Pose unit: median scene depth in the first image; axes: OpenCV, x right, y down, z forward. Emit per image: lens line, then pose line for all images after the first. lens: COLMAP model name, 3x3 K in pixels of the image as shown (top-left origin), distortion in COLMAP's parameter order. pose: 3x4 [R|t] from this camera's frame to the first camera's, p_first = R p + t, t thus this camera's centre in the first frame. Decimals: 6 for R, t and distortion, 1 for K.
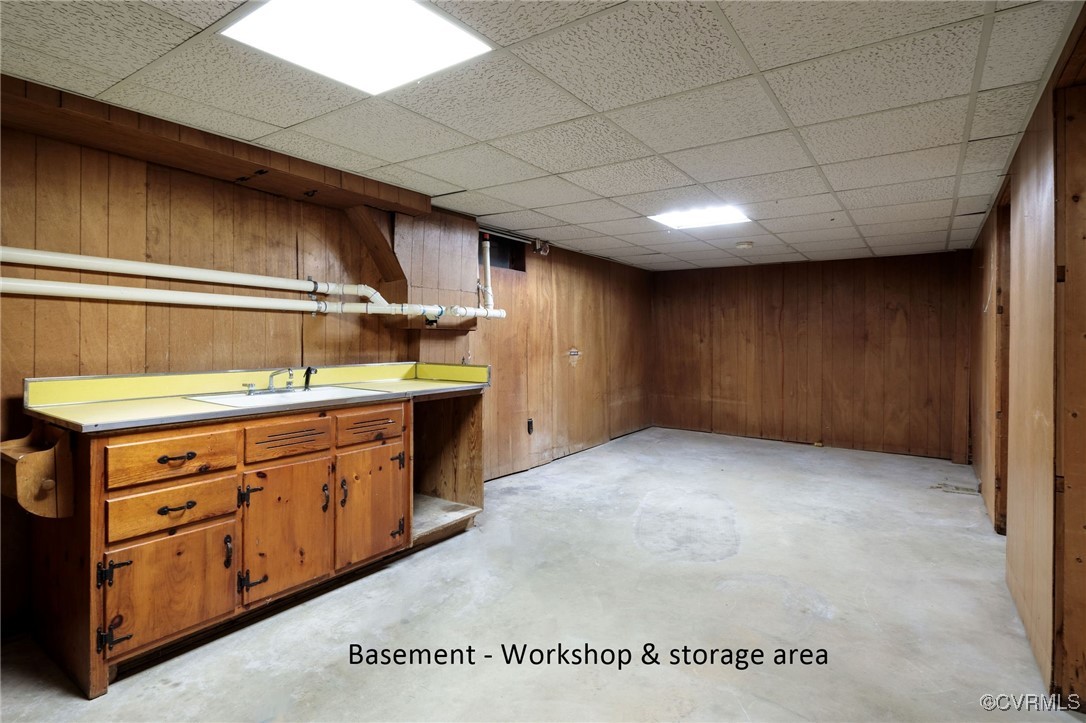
lens RADIAL K [[557.1, 0, 525.3], [0, 557.1, 332.0], [0, 0, 1]] dist [0.002114, 0.000812]
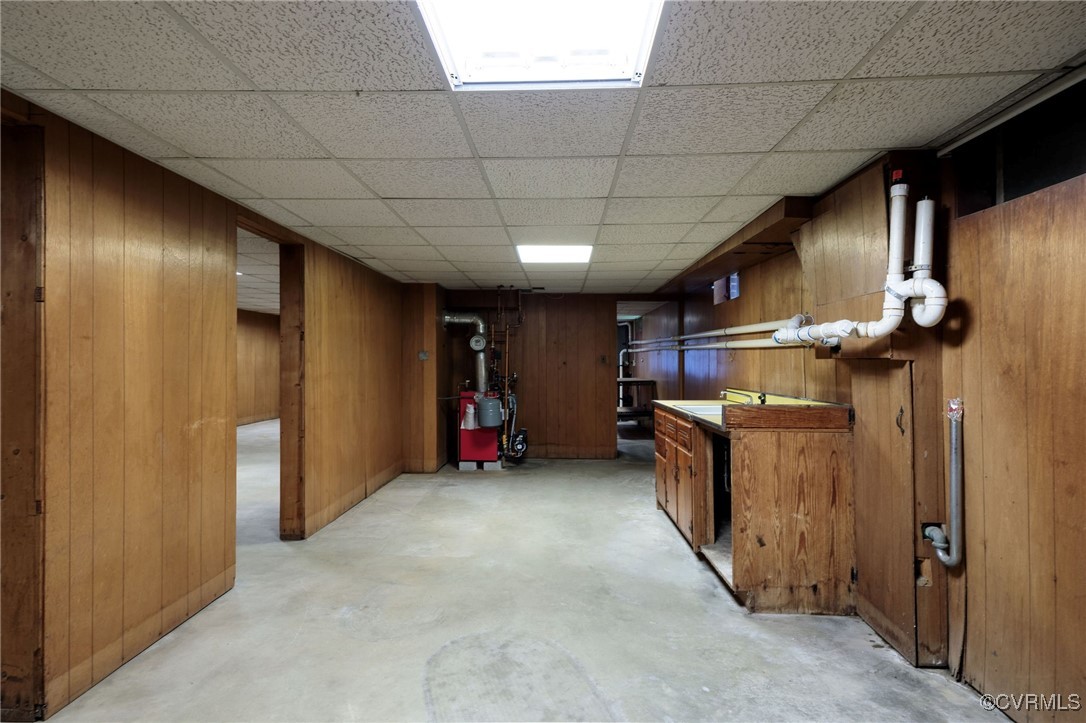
lens RADIAL K [[590.1, 0, 541.8], [0, 590.1, 362.3], [0, 0, 1]] dist [0.000029, 0.000236]
pose [[-0.831840, -0.016755, -0.554763, 0.669987], [-0.011169, 0.999847, -0.013450, 0.016840], [0.554904, -0.004992, -0.831900, 1.679657]]
